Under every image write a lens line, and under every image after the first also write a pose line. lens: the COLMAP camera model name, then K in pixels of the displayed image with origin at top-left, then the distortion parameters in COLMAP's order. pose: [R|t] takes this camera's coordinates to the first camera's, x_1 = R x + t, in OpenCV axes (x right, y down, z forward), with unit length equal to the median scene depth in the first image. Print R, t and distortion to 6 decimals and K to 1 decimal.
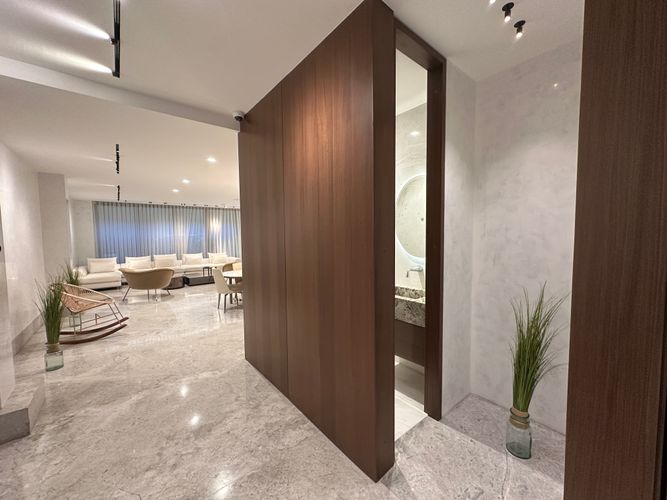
lens RADIAL K [[265.0, 0, 332.7], [0, 265.0, 249.7], [0, 0, 1]] dist [-0.000486, 0.000160]
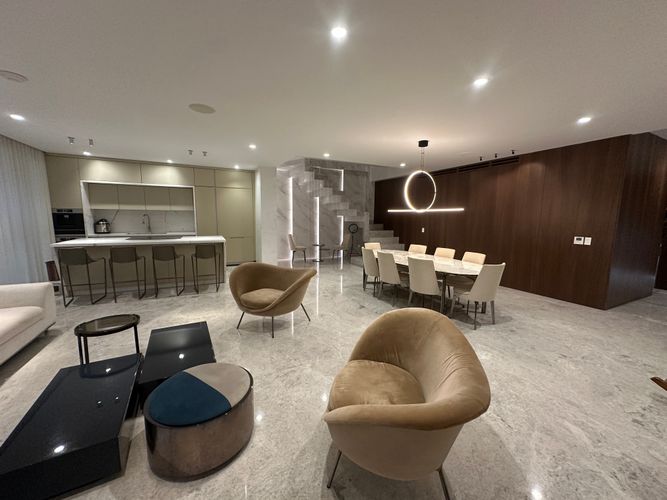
lens RADIAL K [[265.0, 0, 333.6], [0, 265.0, 248.8], [0, 0, 1]] dist [-0.000486, 0.000160]
pose [[0.216206, -0.103737, 0.970821, -0.683749], [0.040243, 0.994441, 0.097299, -0.026142], [-0.975518, 0.018032, 0.219179, 0.742106]]
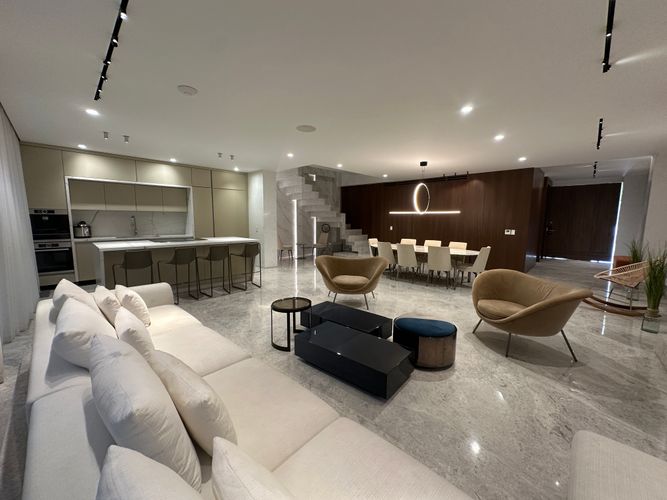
lens RADIAL K [[265.0, 0, 333.5], [0, 265.0, 248.7], [0, 0, 1]] dist [-0.000486, 0.000160]
pose [[-0.126069, -0.101726, 0.986792, -0.809517], [0.049579, 0.992839, 0.108684, -0.036329], [-0.990782, 0.062626, -0.120122, 1.010682]]
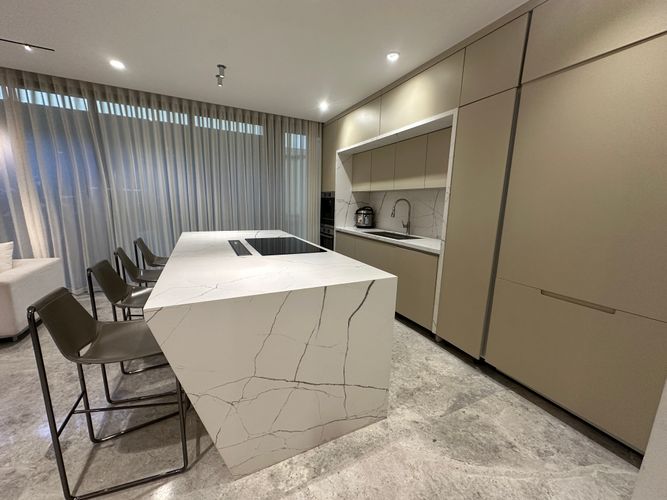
lens RADIAL K [[265.0, 0, 335.0], [0, 265.0, 249.9], [0, 0, 1]] dist [-0.000486, 0.000160]
pose [[0.976955, 0.077598, -0.198841, -0.051239], [-0.053035, 0.990610, 0.126013, -0.041233], [0.206752, -0.112563, 0.971897, 1.020601]]
